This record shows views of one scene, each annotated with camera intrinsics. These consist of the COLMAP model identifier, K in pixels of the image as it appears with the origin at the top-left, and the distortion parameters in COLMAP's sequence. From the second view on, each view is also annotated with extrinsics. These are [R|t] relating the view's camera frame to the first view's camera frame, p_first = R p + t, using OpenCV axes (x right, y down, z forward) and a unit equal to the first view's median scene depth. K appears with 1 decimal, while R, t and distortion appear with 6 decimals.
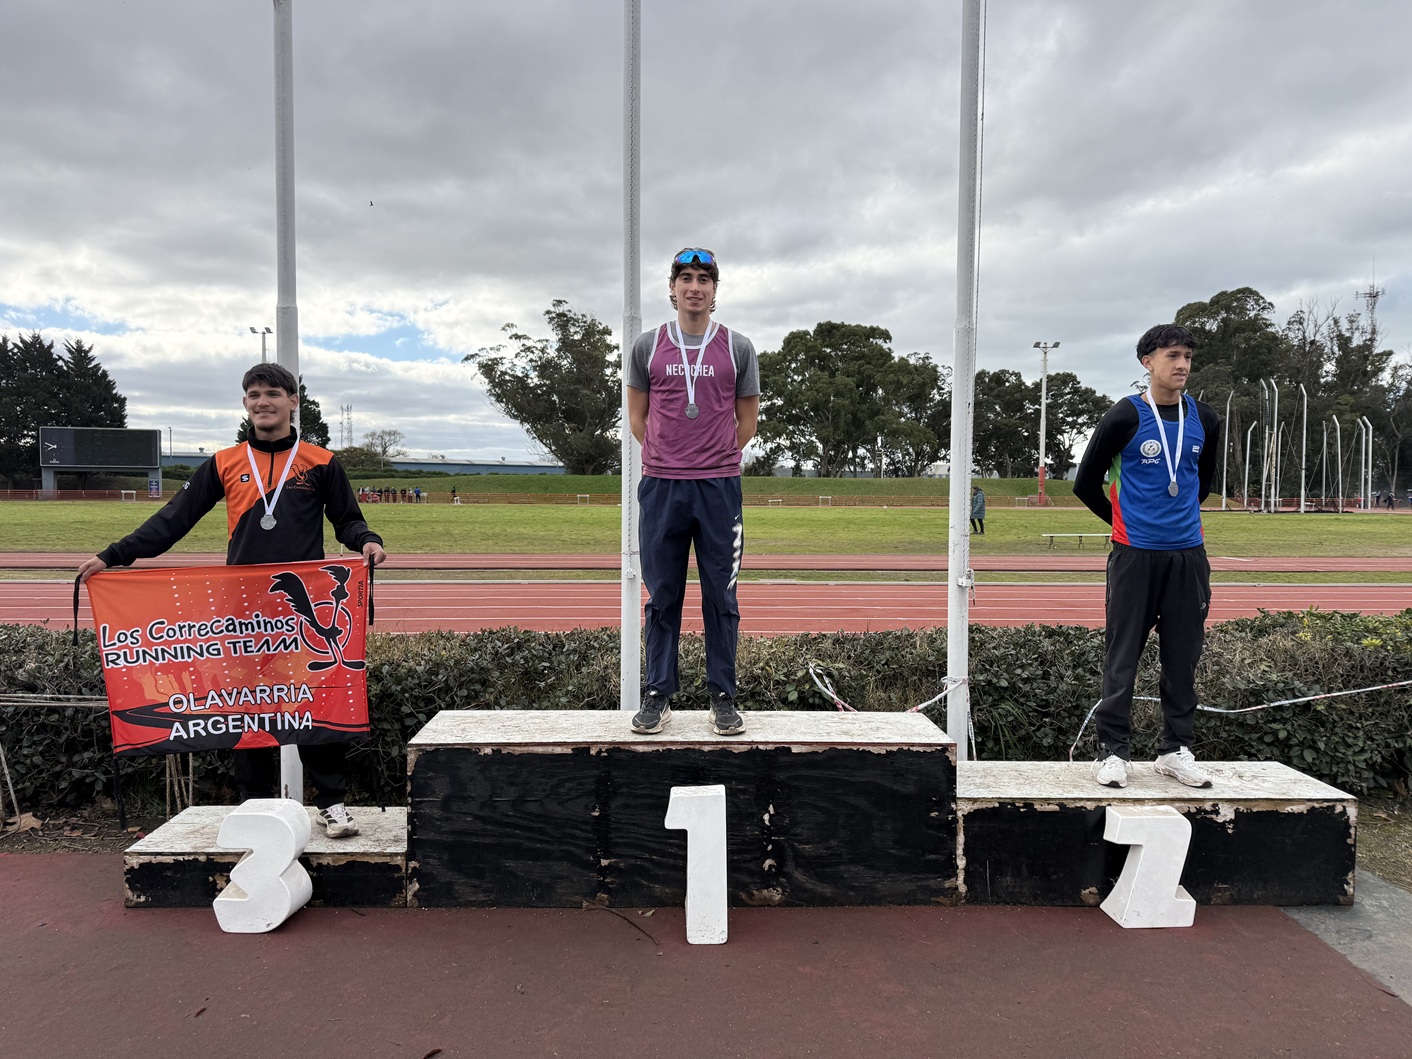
lens RADIAL K [[977.8, 0, 706.0], [0, 977.8, 529.5], [0, 0, 1]] dist [0.049127, -0.084310]
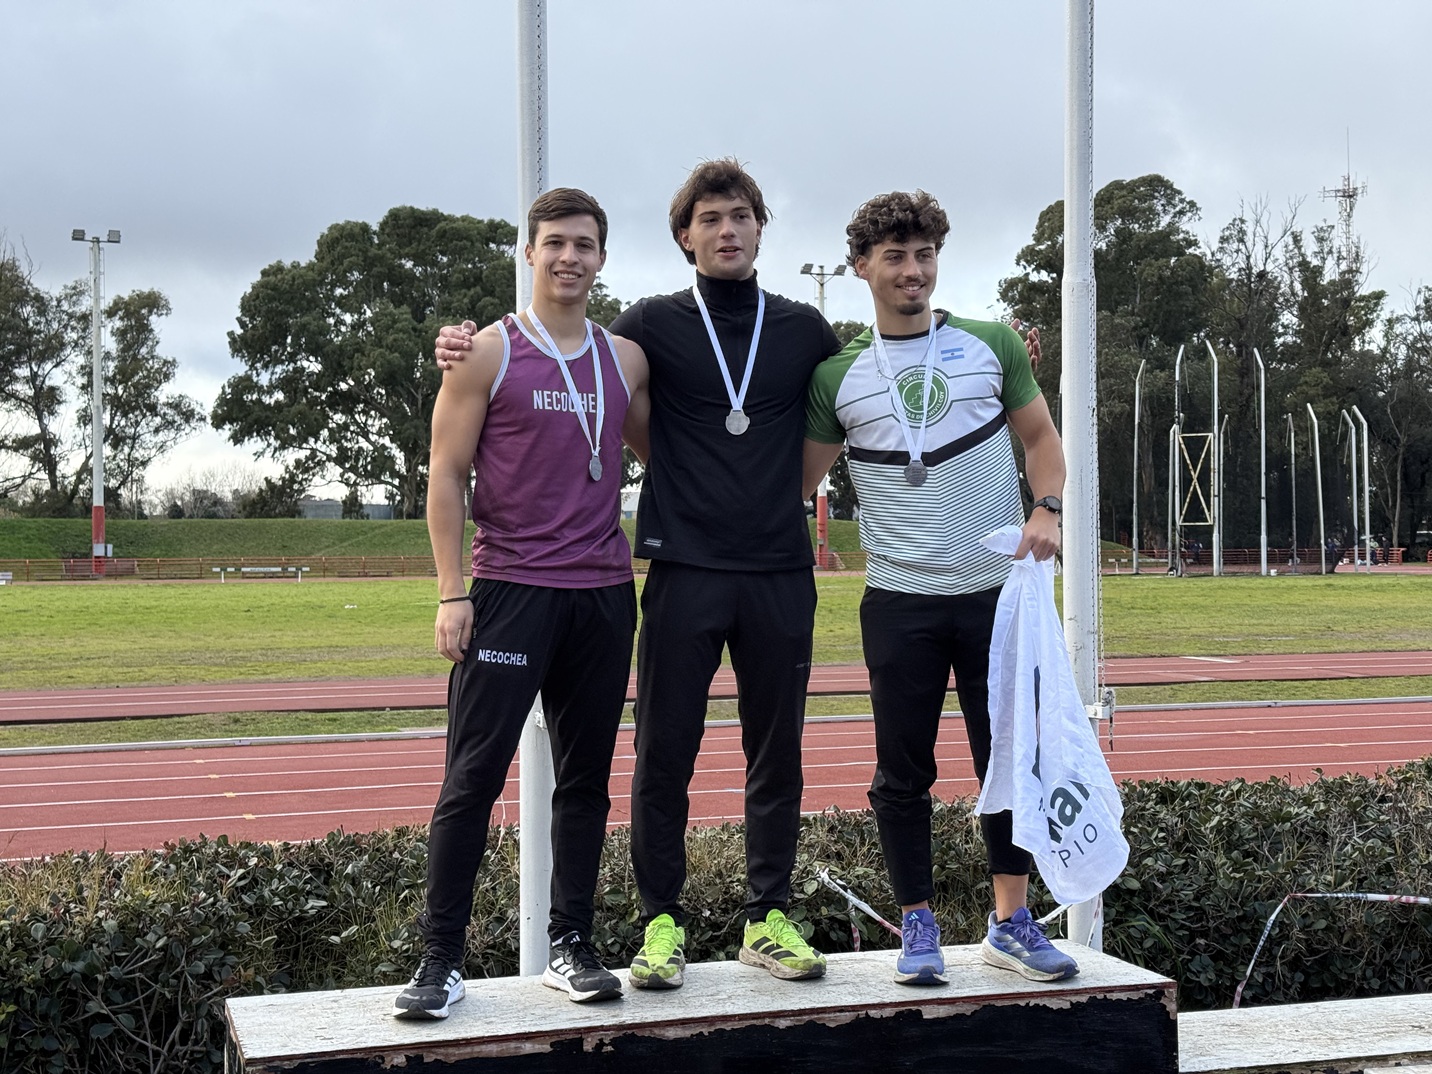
lens RADIAL K [[1976.4, 0, 716.0], [0, 1976.4, 537.0], [0, 0, 1]] dist [0.032382, 0.011256]
pose [[0.959231, -0.010936, 0.282412, -0.354437], [0.023138, 0.998935, -0.039907, -0.011943], [-0.281675, 0.044815, 0.958463, -0.095088]]
